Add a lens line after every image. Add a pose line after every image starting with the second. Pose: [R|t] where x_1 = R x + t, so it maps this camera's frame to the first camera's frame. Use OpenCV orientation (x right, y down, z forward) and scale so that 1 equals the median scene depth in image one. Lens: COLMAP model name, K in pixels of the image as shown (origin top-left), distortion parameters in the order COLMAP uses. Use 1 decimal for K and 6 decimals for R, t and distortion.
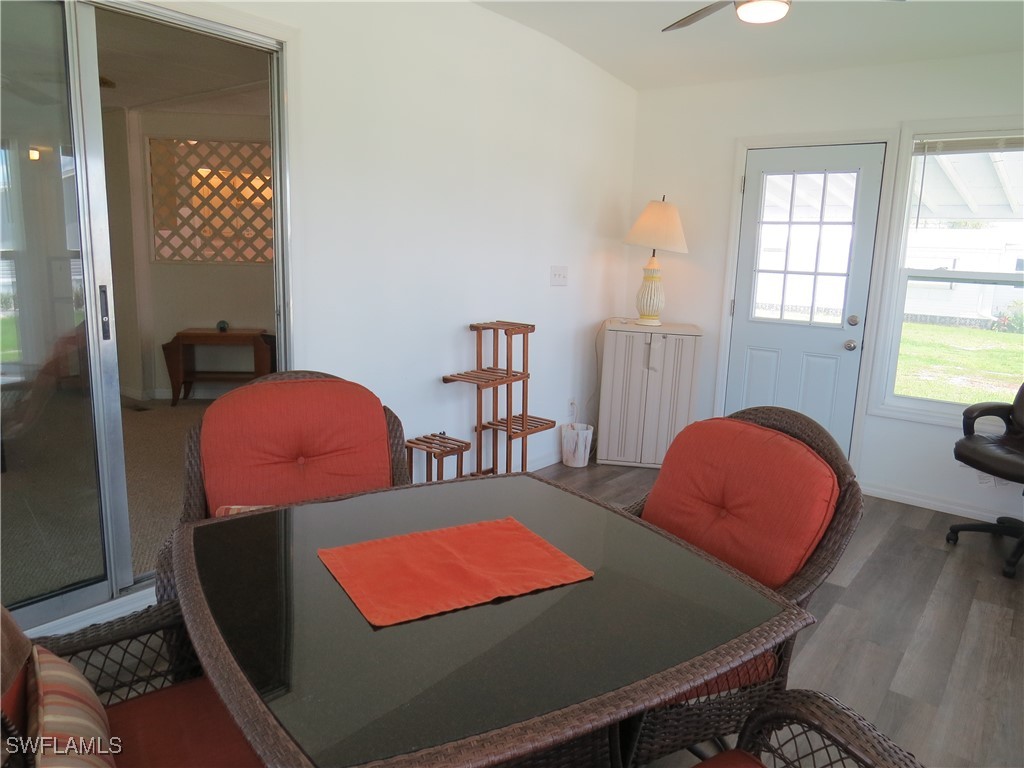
lens RADIAL K [[738.5, 0, 512.0], [0, 738.5, 385.4], [0, 0, 1]] dist [-0.013092, 0.008950]
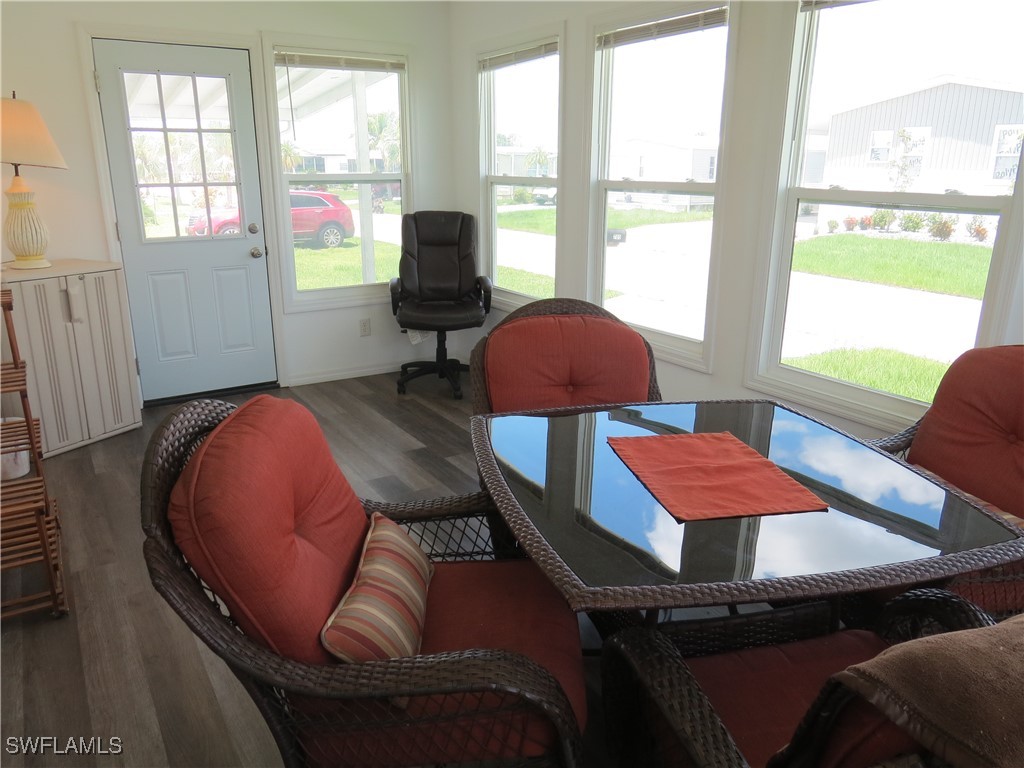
lens RADIAL K [[738.5, 0, 510.5], [0, 738.5, 382.1], [0, 0, 1]] dist [-0.013092, 0.008950]
pose [[0.340726, -0.302497, 0.890170, -0.393962], [0.184349, 0.949941, 0.252246, -0.076974], [-0.921912, 0.078156, 0.379434, 0.292581]]
